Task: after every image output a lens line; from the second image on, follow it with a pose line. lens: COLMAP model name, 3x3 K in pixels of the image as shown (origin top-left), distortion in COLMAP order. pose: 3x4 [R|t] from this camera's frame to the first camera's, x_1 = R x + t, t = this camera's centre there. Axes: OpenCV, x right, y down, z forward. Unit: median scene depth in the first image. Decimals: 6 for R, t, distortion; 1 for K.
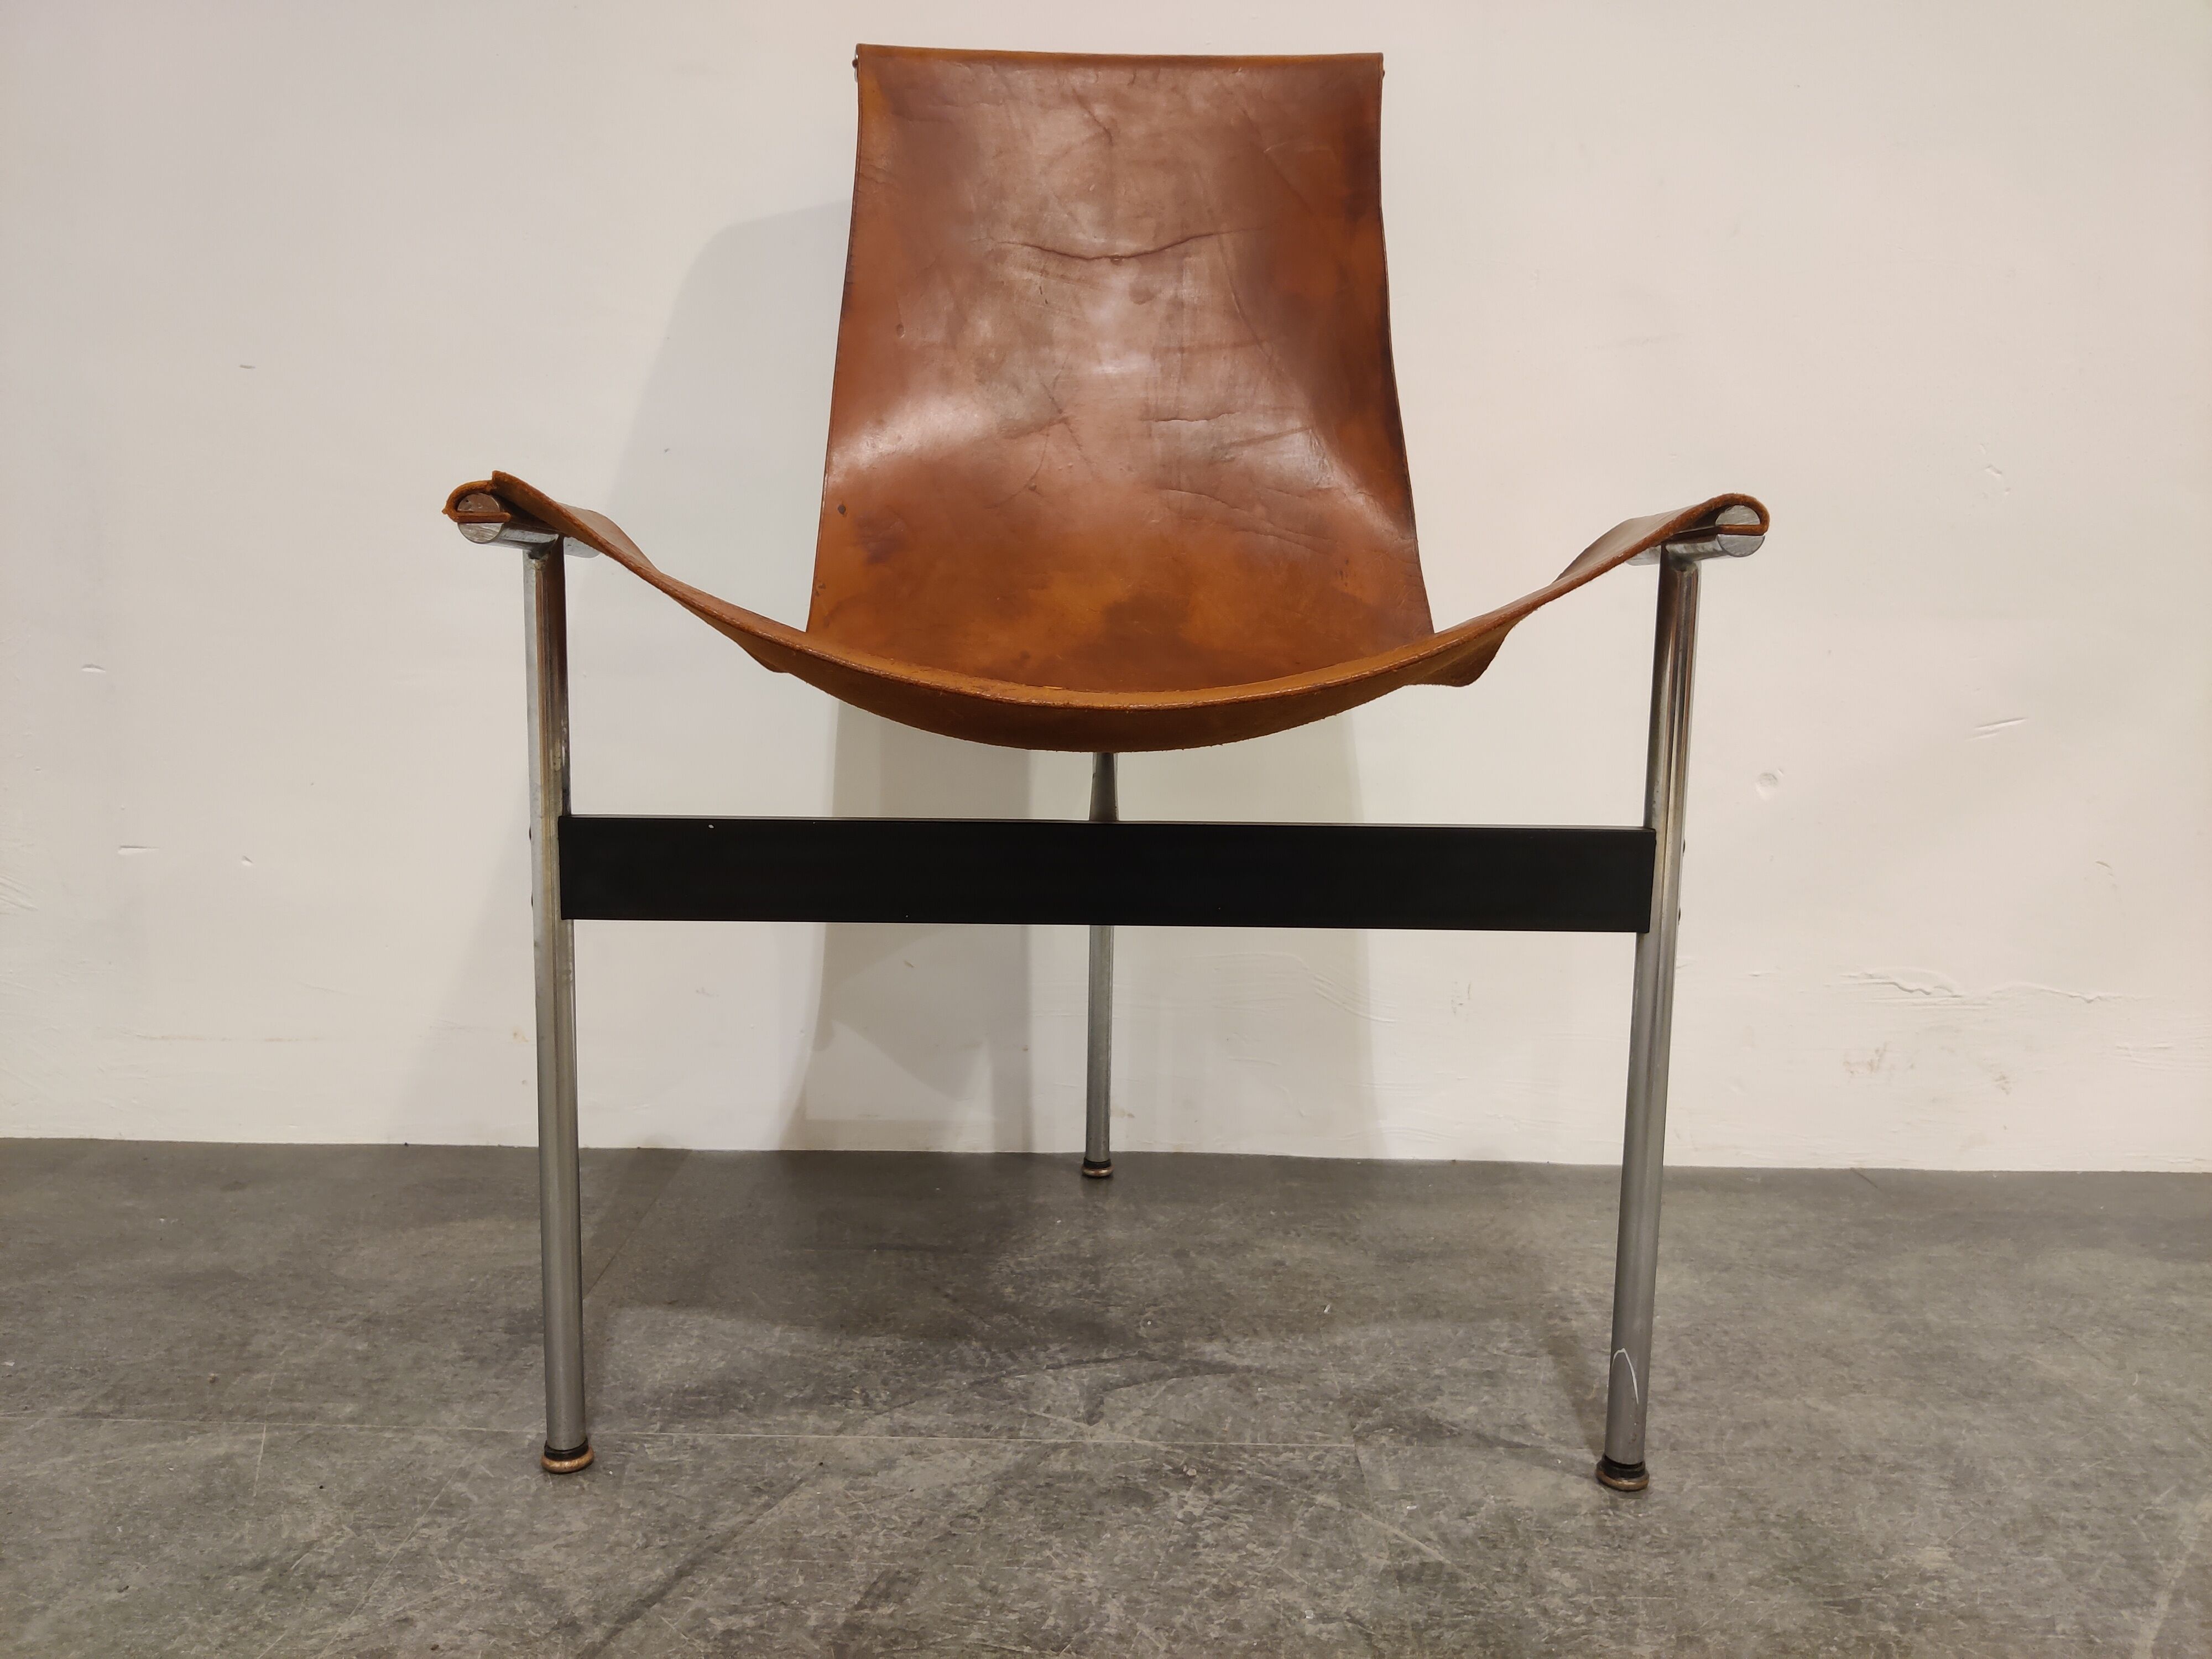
lens RADIAL K [[1685.1, 0, 1071.2], [0, 1685.1, 811.2], [0, 0, 1]] dist [-0.025091, 0.014629]
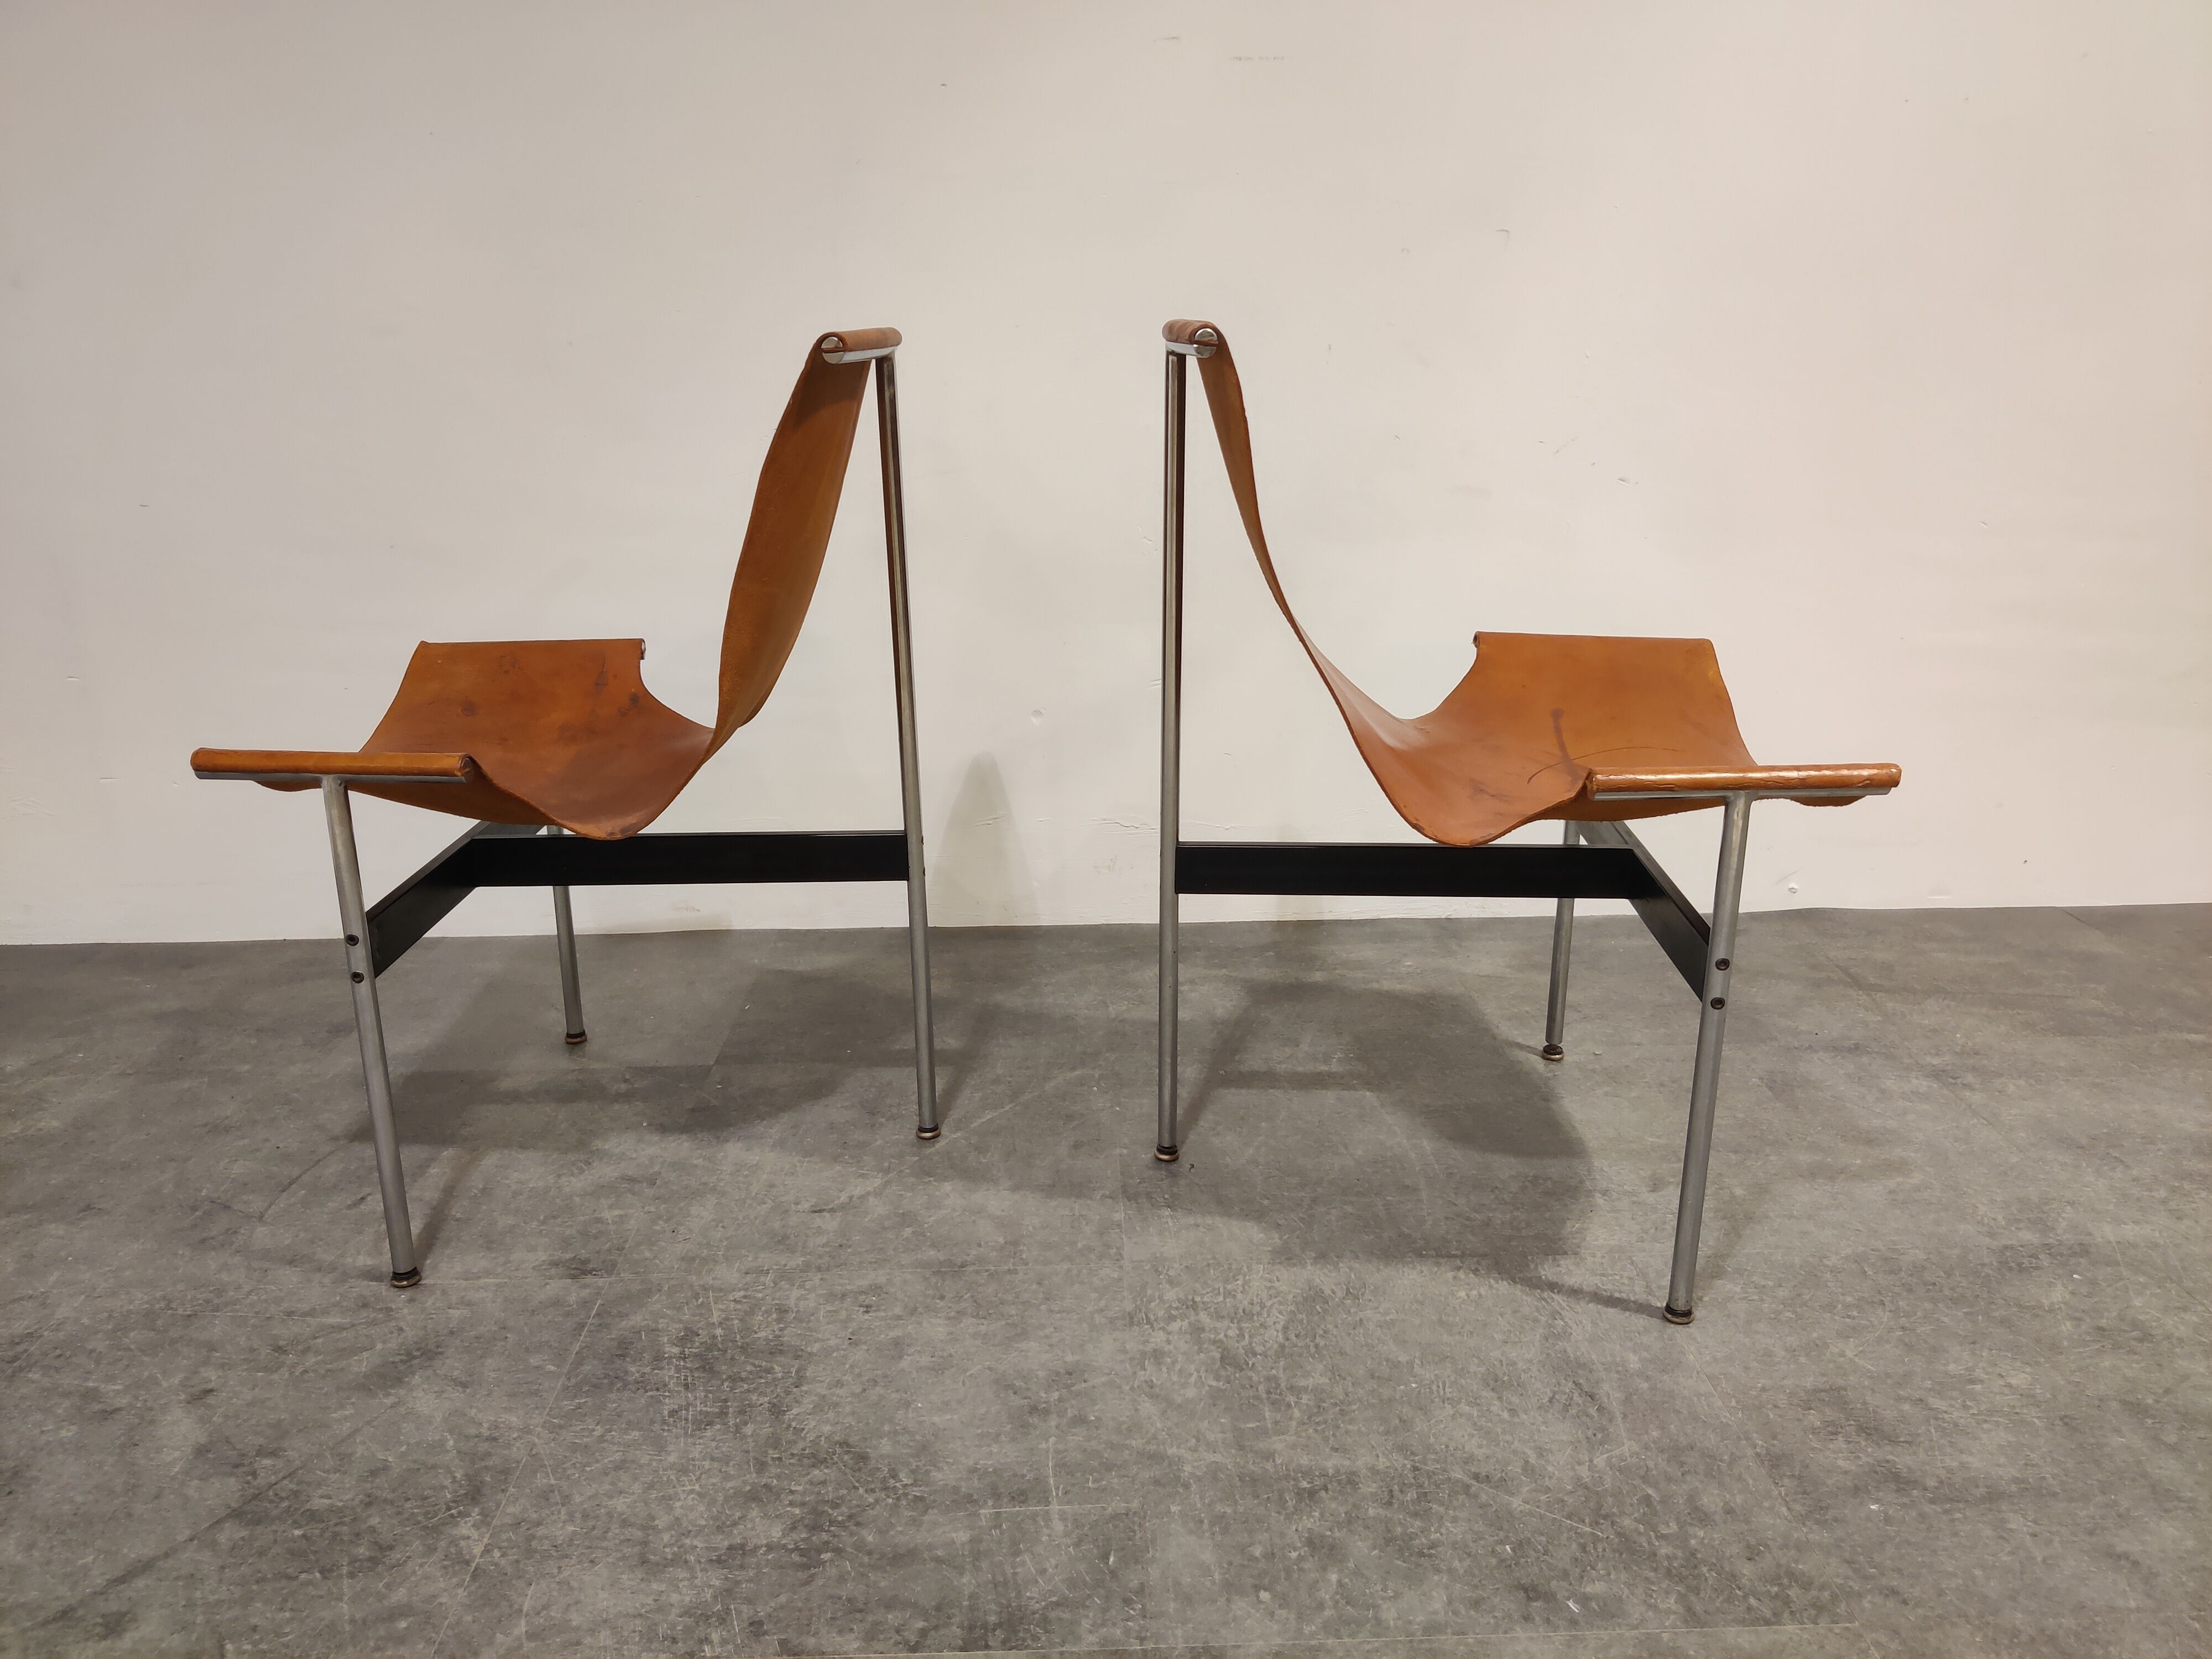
lens RADIAL K [[1685.1, 0, 1104.7], [0, 1685.1, 827.8], [0, 0, 1]] dist [-0.025091, 0.014629]
pose [[0.998915, -0.031453, 0.034343, 0.666424], [0.025607, 0.986935, 0.159070, -0.286061], [-0.038898, -0.158018, 0.986670, -1.227512]]
